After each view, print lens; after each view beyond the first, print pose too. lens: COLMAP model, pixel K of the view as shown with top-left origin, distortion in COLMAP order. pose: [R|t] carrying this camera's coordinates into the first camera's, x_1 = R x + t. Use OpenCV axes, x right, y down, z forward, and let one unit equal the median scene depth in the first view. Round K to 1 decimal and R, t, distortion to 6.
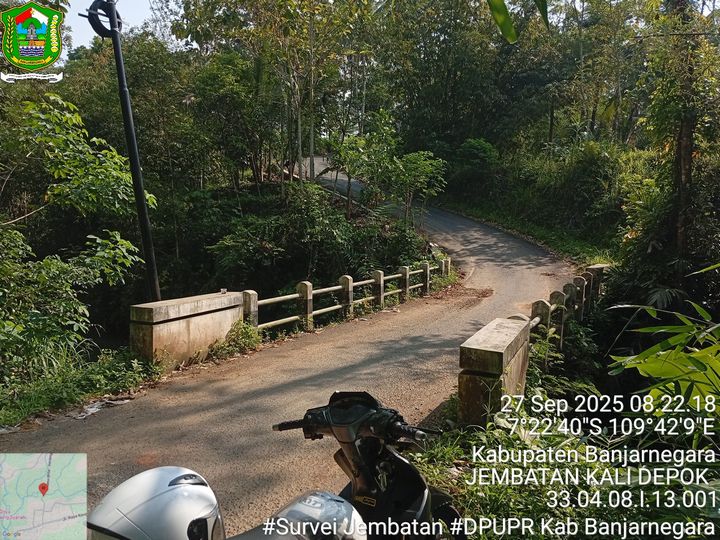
lens RADIAL K [[549.8, 0, 360.0], [0, 549.8, 270.0], [0, 0, 1]] dist [0.109330, -0.222566]
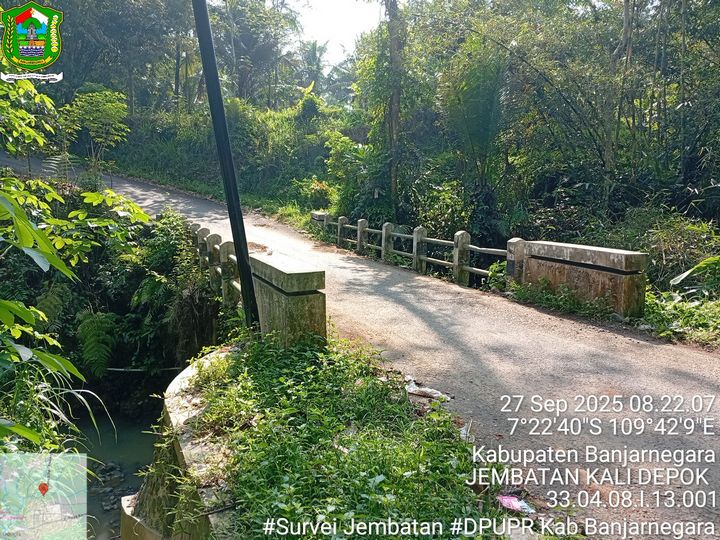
lens RADIAL K [[549.8, 0, 360.0], [0, 549.8, 270.0], [0, 0, 1]] dist [0.109330, -0.222566]
pose [[0.669980, -0.131034, 0.730724, -0.243049], [0.079066, 0.991296, 0.105266, -0.002554], [-0.738157, -0.012750, 0.674509, 0.118512]]
